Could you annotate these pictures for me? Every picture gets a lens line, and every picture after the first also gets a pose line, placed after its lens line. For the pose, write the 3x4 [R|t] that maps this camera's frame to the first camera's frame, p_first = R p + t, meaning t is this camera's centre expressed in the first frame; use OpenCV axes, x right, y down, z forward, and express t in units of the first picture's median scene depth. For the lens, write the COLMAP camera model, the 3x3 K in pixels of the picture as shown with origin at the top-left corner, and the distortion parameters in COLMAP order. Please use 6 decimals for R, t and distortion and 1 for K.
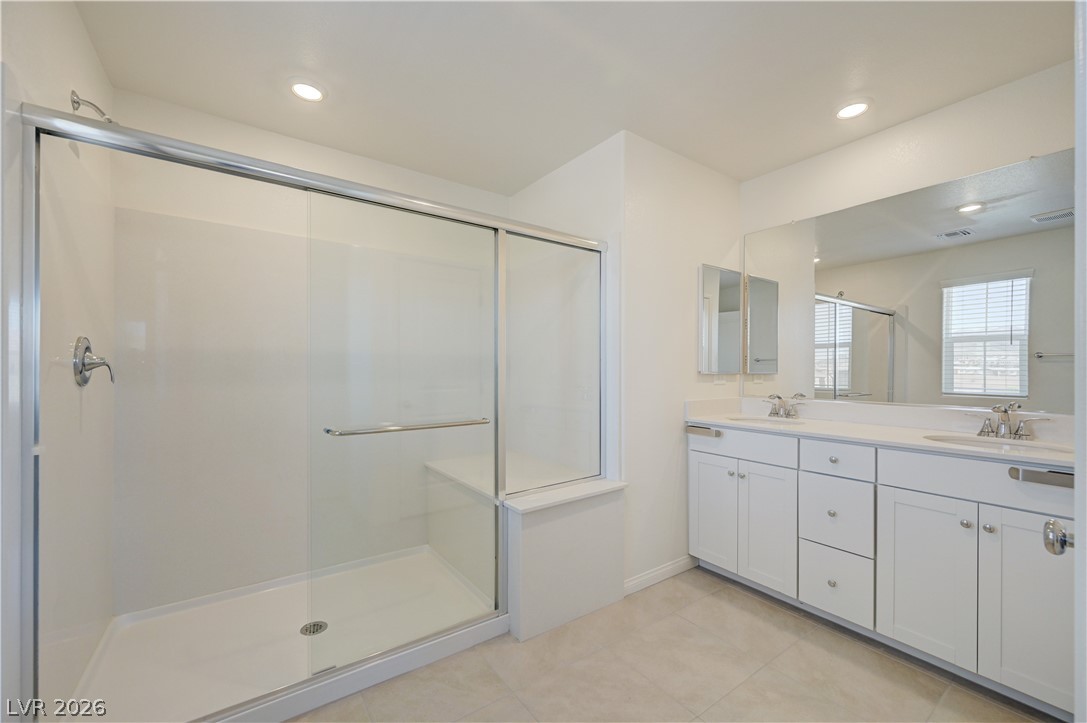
lens RADIAL K [[431.9, 0, 540.7], [0, 431.9, 370.5], [0, 0, 1]] dist [-0.000034, 0.000085]
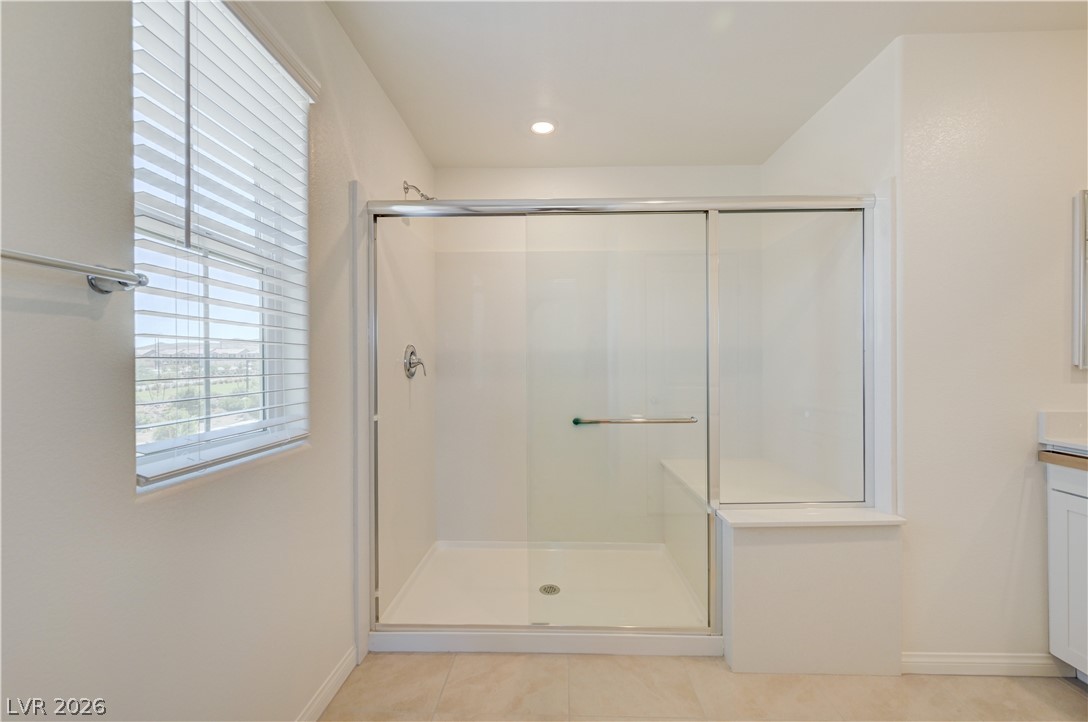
lens RADIAL K [[450.7, 0, 549.9], [0, 450.7, 369.8], [0, 0, 1]] dist [0.002796, 0.000726]
pose [[0.800407, -0.001985, -0.599453, 0.173559], [0.004866, 0.999983, 0.003185, 0.003239], [0.599437, -0.005466, 0.800403, 0.030380]]
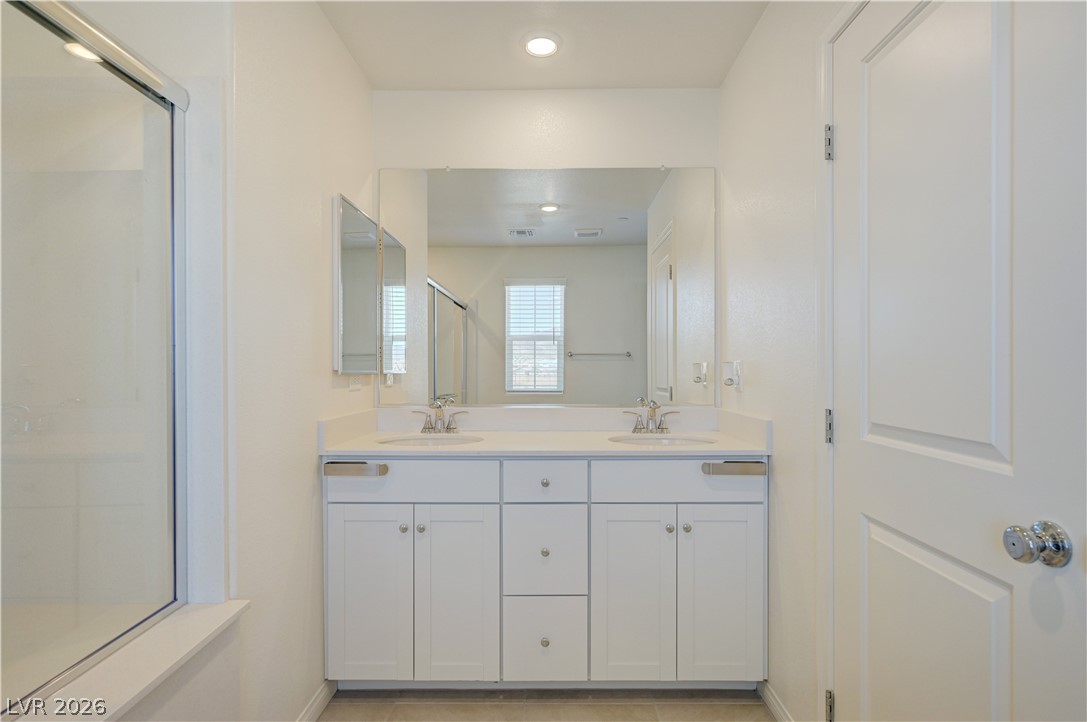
lens RADIAL K [[552.9, 0, 546.5], [0, 552.9, 370.0], [0, 0, 1]] dist [-0.003149, -0.000485]
pose [[0.575061, -0.005315, 0.818093, -0.110126], [0.005299, 0.999982, 0.002772, 0.001283], [-0.818093, 0.002741, 0.575079, 0.353844]]
